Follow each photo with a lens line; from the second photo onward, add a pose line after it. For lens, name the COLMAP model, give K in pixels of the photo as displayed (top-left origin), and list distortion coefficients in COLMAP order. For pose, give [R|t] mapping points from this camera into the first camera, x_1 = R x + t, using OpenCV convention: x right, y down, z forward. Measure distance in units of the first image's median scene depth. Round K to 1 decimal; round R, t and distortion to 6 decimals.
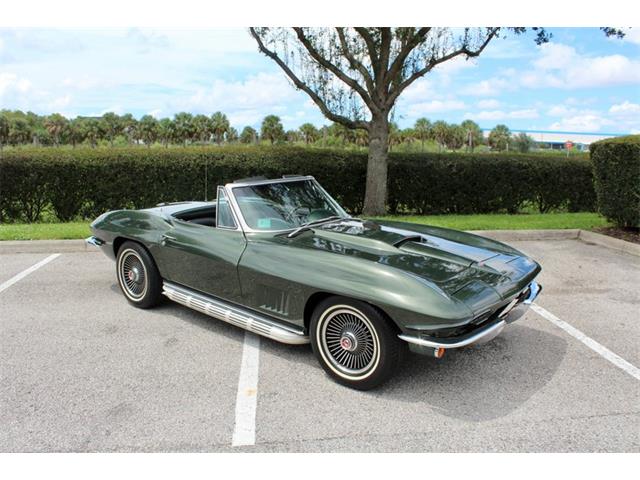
lens RADIAL K [[540.2, 0, 320.0], [0, 540.2, 243.8], [0, 0, 1]] dist [-0.144529, 0.115599]
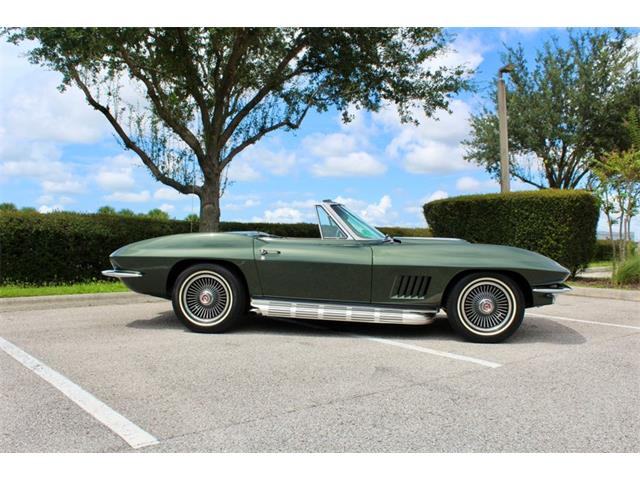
lens RADIAL K [[629.4, 0, 324.5], [0, 629.4, 244.5], [0, 0, 1]] dist [-0.088197, 0.000000]
pose [[0.840704, -0.006573, 0.541455, -0.341674], [0.103624, 0.983399, -0.148955, 0.066725], [-0.531487, 0.181335, 0.827429, -0.031021]]
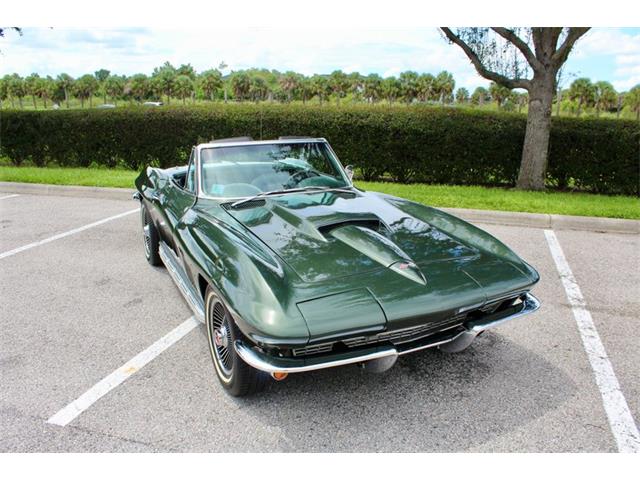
lens RADIAL K [[540.2, 0, 323.1], [0, 540.2, 242.4], [0, 0, 1]] dist [-0.144529, 0.115599]
pose [[0.910626, 0.112496, -0.397624, 0.156790], [-0.084488, 0.992590, 0.087332, -0.015727], [0.404502, -0.045932, 0.913383, 0.090494]]
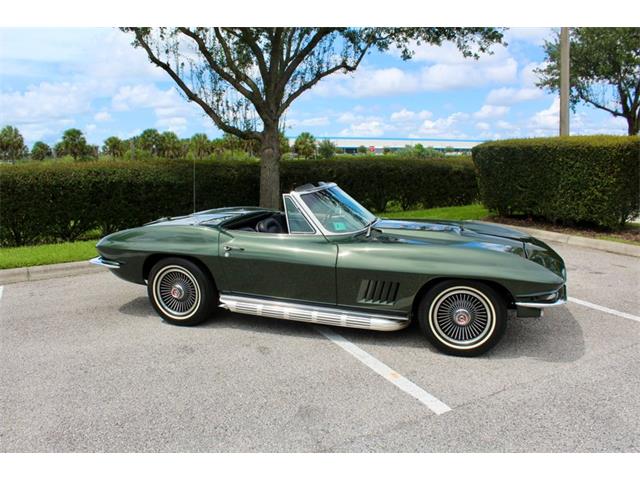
lens RADIAL K [[540.2, 0, 321.2], [0, 540.2, 247.0], [0, 0, 1]] dist [-0.144529, 0.115599]
pose [[0.929378, -0.085567, 0.359075, -0.195361], [0.089942, 0.995937, 0.004538, -0.001769], [-0.358005, 0.028078, 0.933298, 0.002213]]
